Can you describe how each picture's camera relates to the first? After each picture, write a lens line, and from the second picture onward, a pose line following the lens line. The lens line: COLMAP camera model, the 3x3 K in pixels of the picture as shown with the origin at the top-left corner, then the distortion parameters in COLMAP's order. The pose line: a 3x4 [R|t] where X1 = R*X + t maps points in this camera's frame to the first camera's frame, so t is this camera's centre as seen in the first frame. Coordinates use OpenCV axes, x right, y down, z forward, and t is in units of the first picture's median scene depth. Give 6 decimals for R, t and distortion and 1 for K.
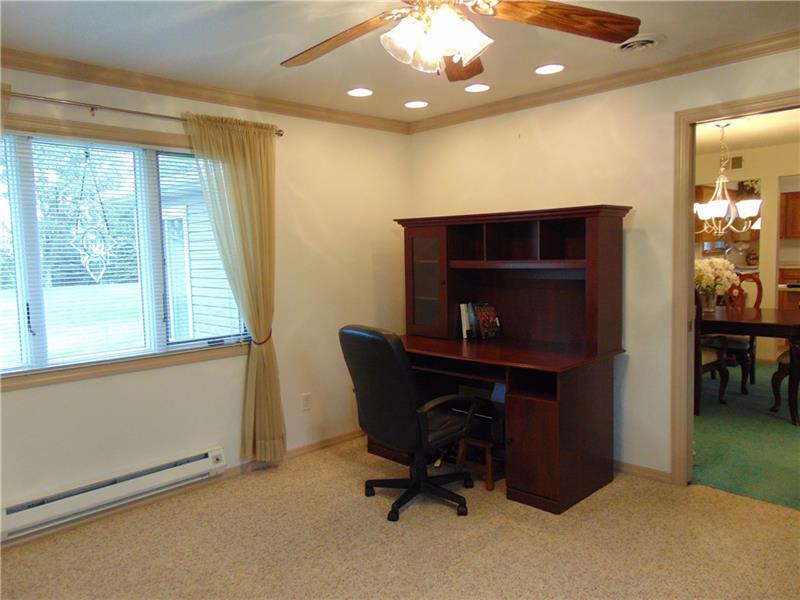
lens RADIAL K [[599.4, 0, 399.8], [0, 599.4, 299.5], [0, 0, 1]] dist [0.009609, 0.011791]
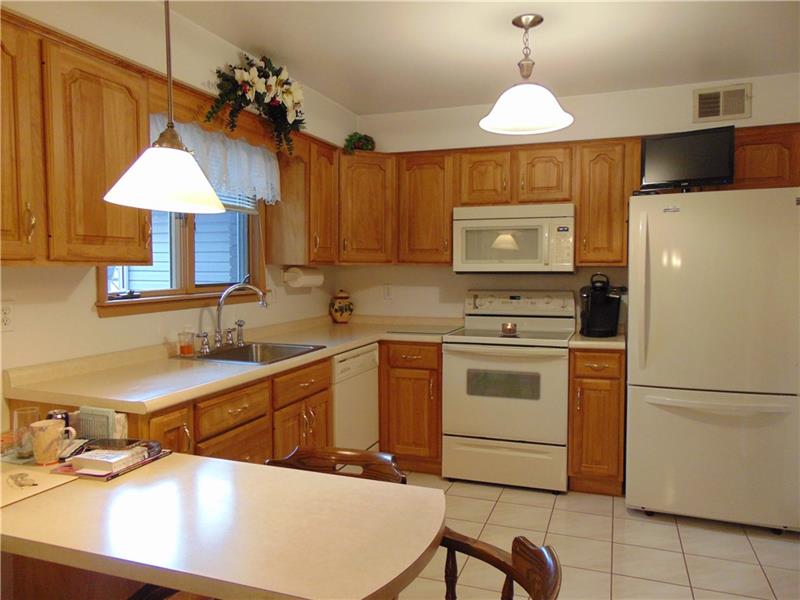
lens RADIAL K [[599.4, 0, 400.1], [0, 599.4, 299.5], [0, 0, 1]] dist [0.009609, 0.011791]
pose [[0.911899, 0.004031, 0.410395, 0.472253], [0.010044, 0.999433, -0.032134, -0.063341], [-0.410291, 0.033425, 0.911342, 0.627199]]
